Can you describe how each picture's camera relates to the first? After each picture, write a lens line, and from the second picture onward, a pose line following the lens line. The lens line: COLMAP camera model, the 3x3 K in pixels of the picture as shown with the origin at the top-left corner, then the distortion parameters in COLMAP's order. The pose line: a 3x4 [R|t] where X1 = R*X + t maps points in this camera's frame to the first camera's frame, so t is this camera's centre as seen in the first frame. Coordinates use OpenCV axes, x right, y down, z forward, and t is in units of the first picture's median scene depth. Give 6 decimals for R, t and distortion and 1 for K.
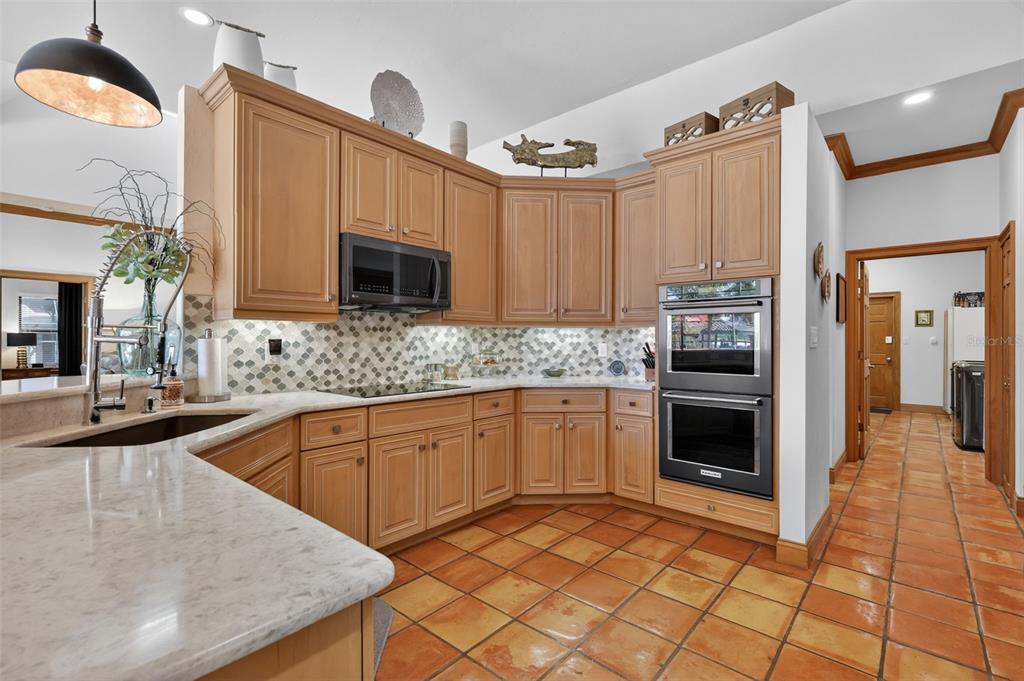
lens RADIAL K [[459.2, 0, 516.6], [0, 459.2, 340.9], [0, 0, 1]] dist [0.001696, -0.000912]
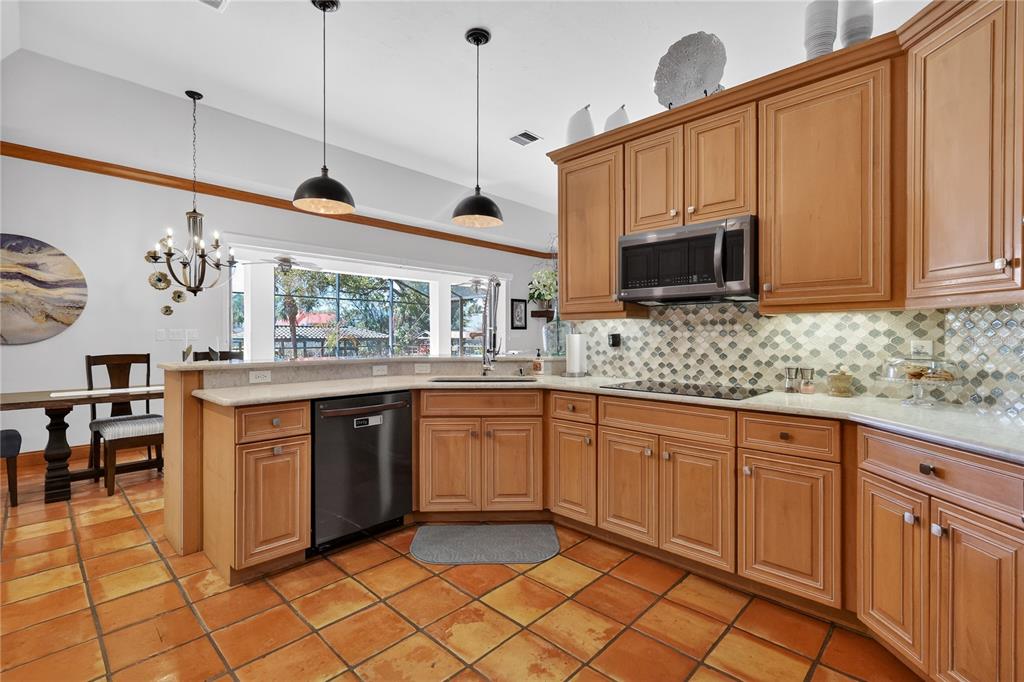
lens RADIAL K [[459.2, 0, 515.8], [0, 459.2, 338.1], [0, 0, 1]] dist [0.001696, -0.000912]
pose [[-0.044453, 0.005959, -0.998994, 0.624043], [0.000503, 0.999982, 0.005942, -0.000484], [0.999011, -0.000238, -0.044456, 0.676254]]
